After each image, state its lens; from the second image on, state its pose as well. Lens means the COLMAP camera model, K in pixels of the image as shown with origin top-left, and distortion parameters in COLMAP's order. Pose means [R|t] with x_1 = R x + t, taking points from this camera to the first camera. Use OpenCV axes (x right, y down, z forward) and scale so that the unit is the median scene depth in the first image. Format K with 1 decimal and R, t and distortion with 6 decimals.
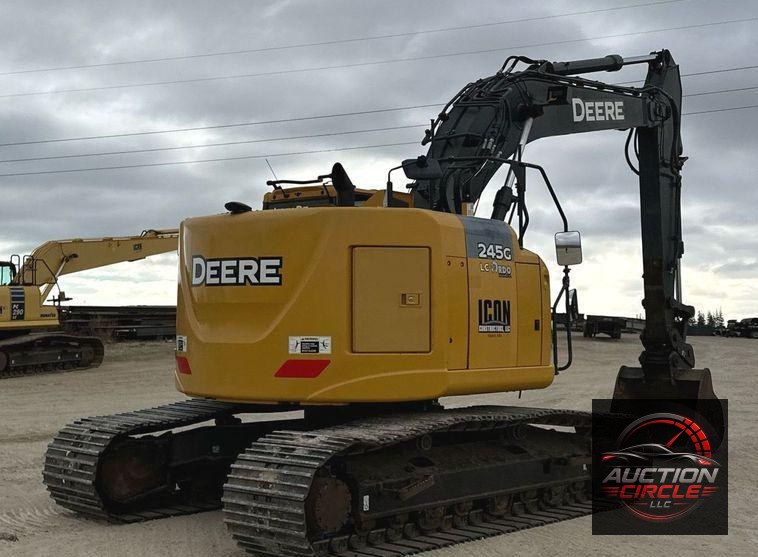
lens RADIAL K [[1048.5, 0, 415.9], [0, 1048.5, 260.5], [0, 0, 1]] dist [0.018288, 0.045946]
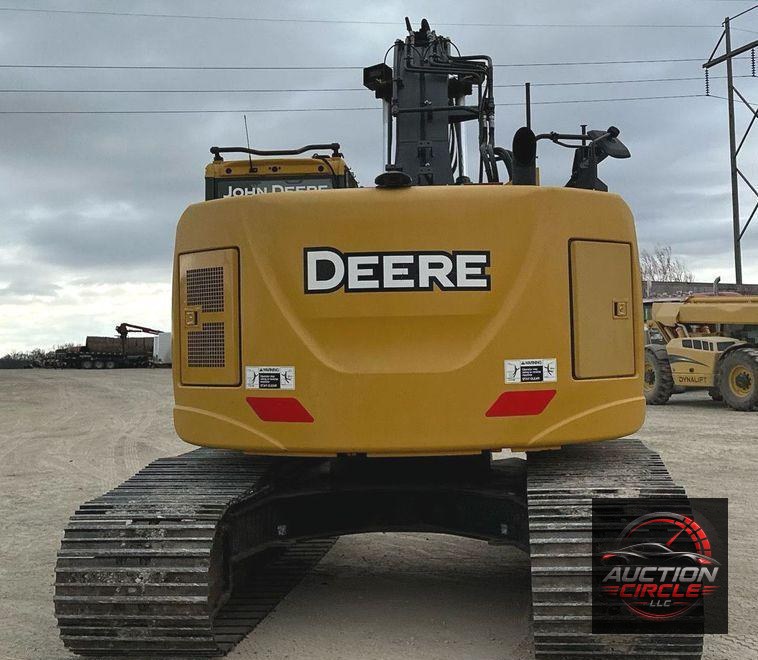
lens RADIAL K [[1176.0, 0, 379.0], [0, 1176.0, 330.0], [0, 0, 1]] dist [0.060444, 0.062669]
pose [[0.823082, -0.013773, 0.567756, -0.633064], [-0.008228, 0.999312, 0.036171, 0.021425], [-0.567863, -0.034444, 0.822402, 0.360663]]
